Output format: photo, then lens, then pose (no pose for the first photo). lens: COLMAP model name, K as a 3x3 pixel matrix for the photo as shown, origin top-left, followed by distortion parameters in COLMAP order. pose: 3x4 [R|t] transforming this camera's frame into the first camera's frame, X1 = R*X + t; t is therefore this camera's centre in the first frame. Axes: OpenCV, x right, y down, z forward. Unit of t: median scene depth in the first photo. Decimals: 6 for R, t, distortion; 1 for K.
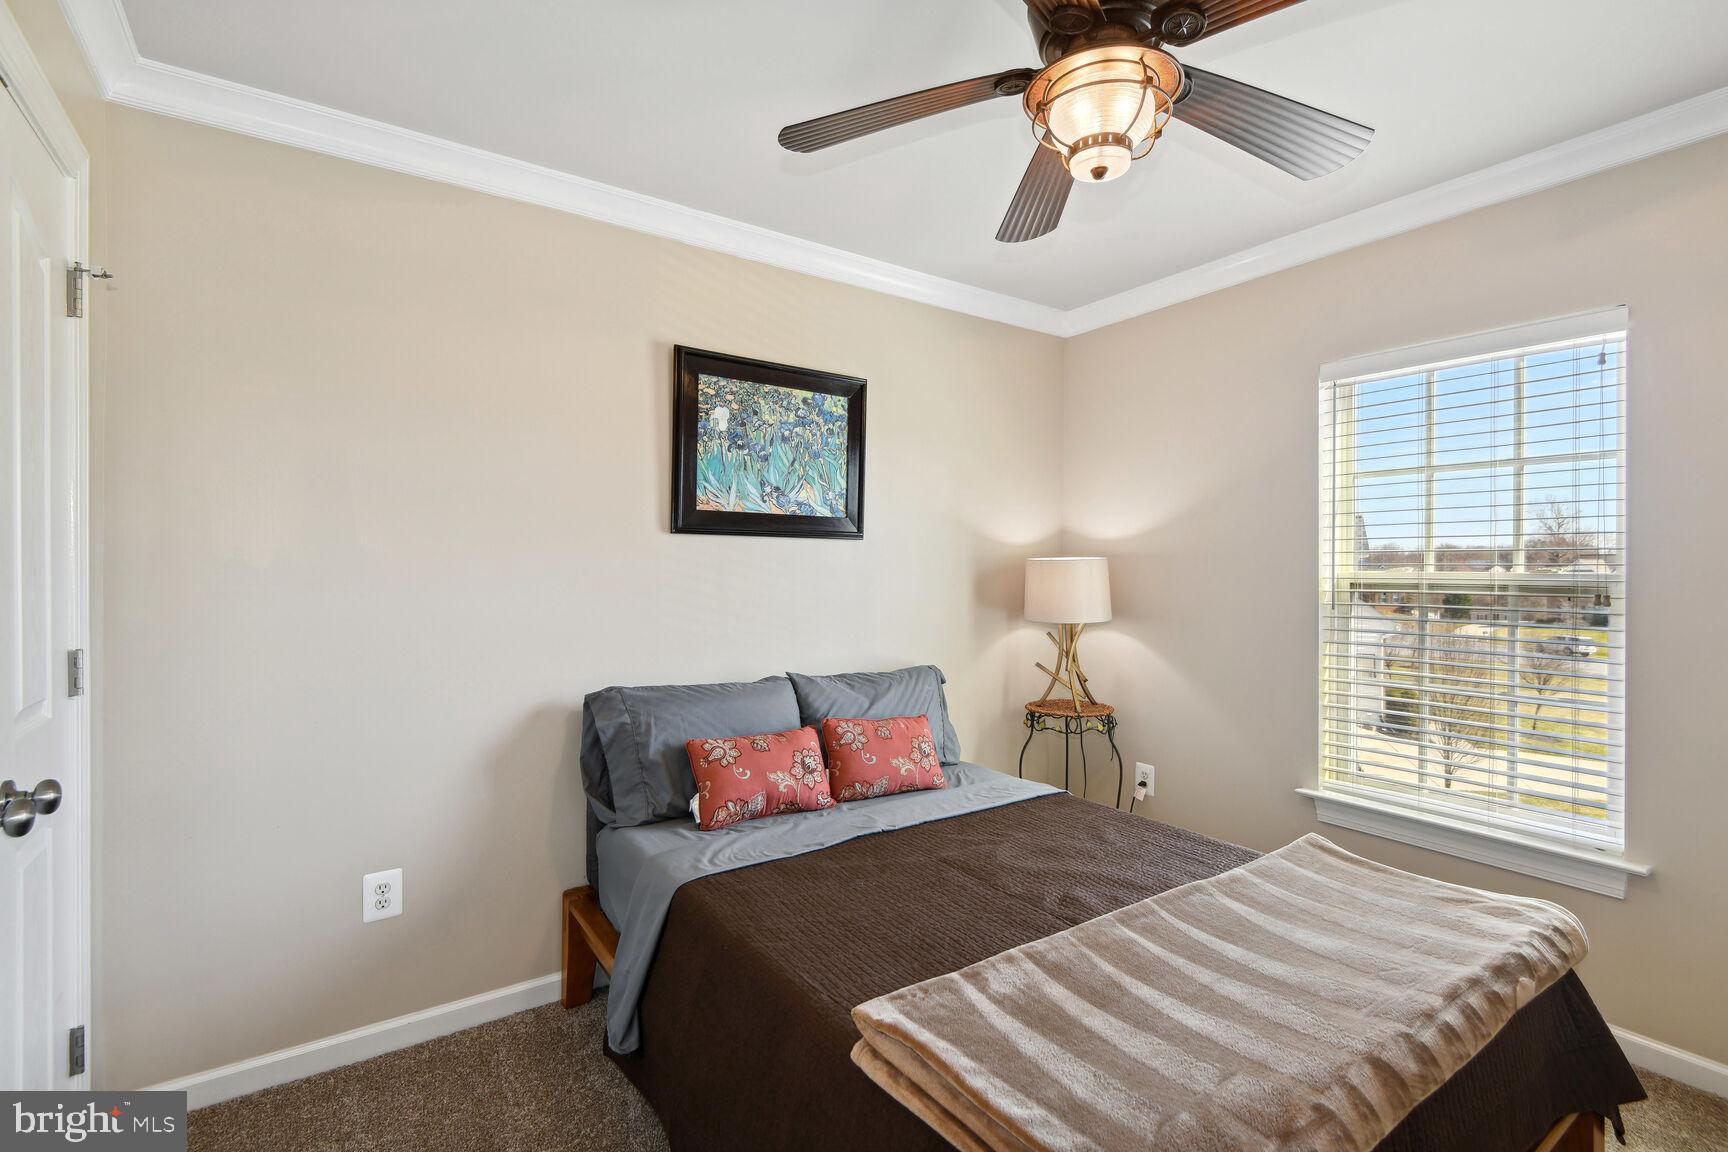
lens RADIAL K [[795.5, 0, 860.4], [0, 795.5, 568.6], [0, 0, 1]] dist [0.018739, -0.005655]
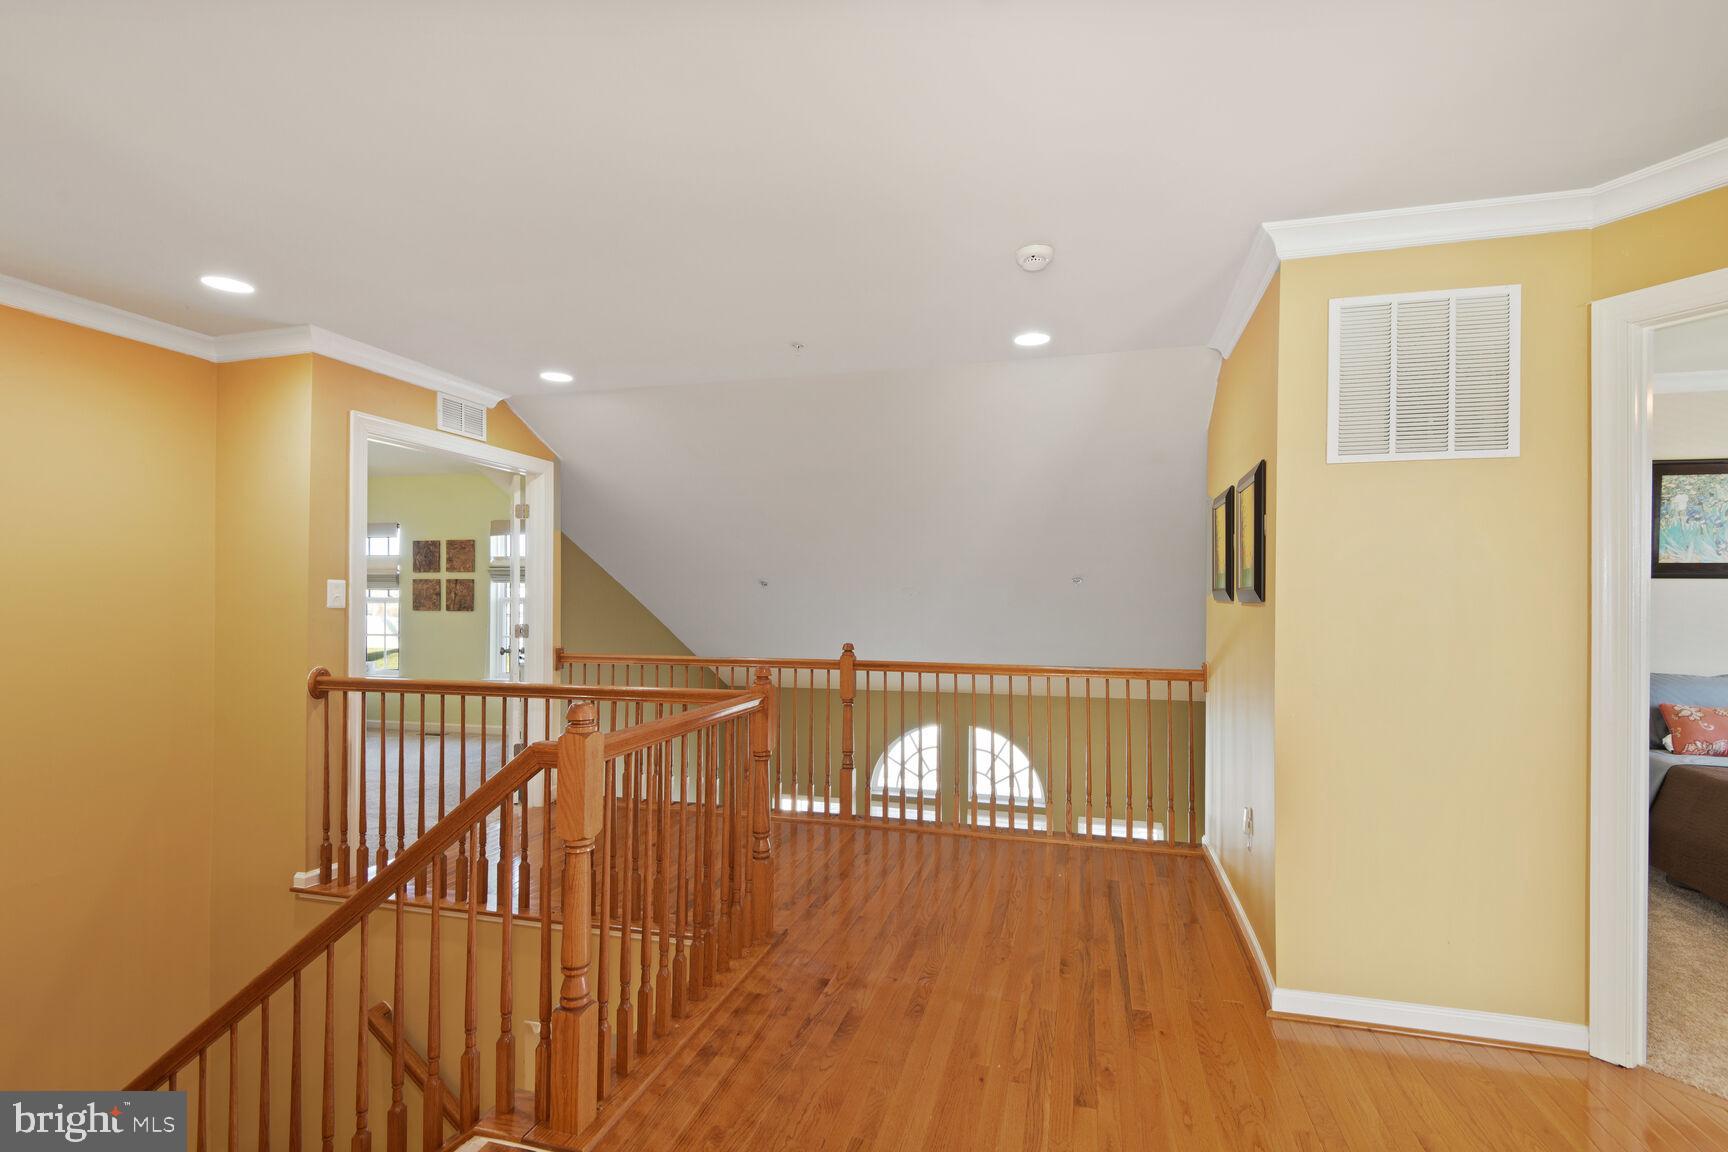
lens RADIAL K [[795.5, 0, 871.2], [0, 795.5, 592.5], [0, 0, 1]] dist [0.018739, -0.005655]
pose [[0.645713, 0.003662, -0.763571, 0.003562], [-0.013619, 0.999885, -0.006721, 0.016386], [0.763459, 0.014740, 0.645689, -1.181156]]
